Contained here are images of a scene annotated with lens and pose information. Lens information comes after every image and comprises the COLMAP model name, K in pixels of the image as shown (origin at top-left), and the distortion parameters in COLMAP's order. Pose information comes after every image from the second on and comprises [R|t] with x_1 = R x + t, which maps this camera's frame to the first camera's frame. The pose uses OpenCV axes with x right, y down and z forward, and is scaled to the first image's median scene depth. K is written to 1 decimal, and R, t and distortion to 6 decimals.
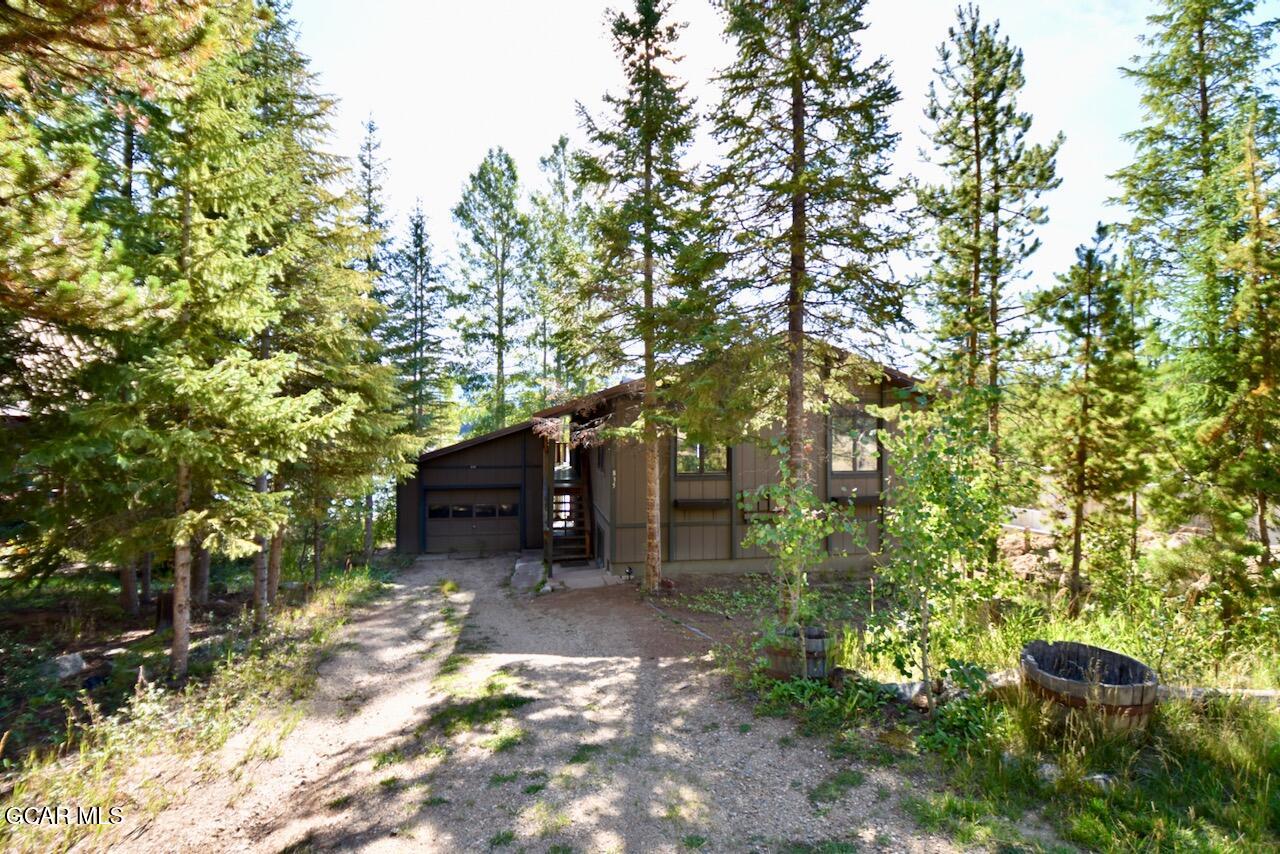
lens RADIAL K [[571.2, 0, 640.0], [0, 571.2, 427.0], [0, 0, 1]] dist [0.003967, -0.020419]
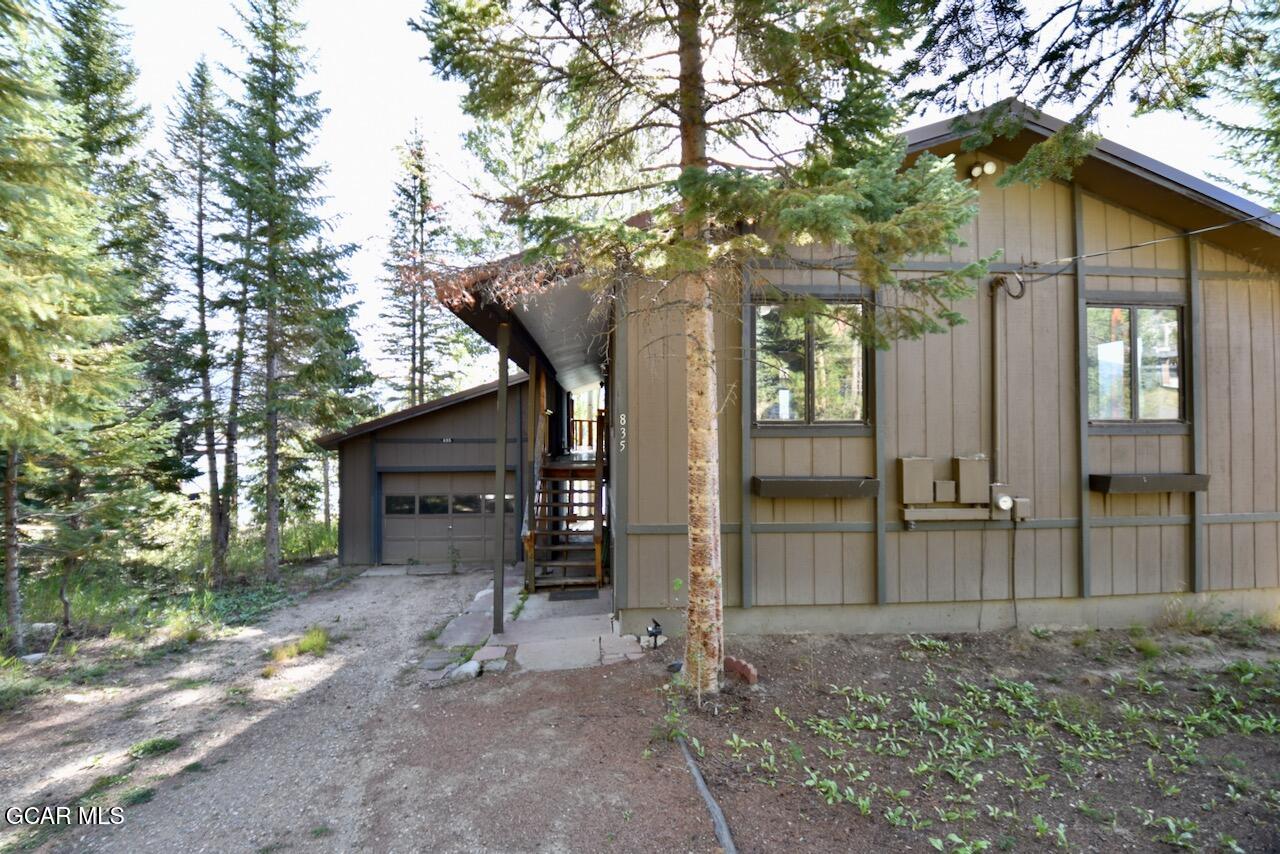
lens RADIAL K [[571.2, 0, 640.0], [0, 571.2, 427.0], [0, 0, 1]] dist [0.003967, -0.020419]
pose [[0.993949, -0.007709, -0.109572, 0.021005], [0.007418, 0.999968, -0.003063, 0.089002], [0.109592, 0.002231, 0.993974, 0.532263]]
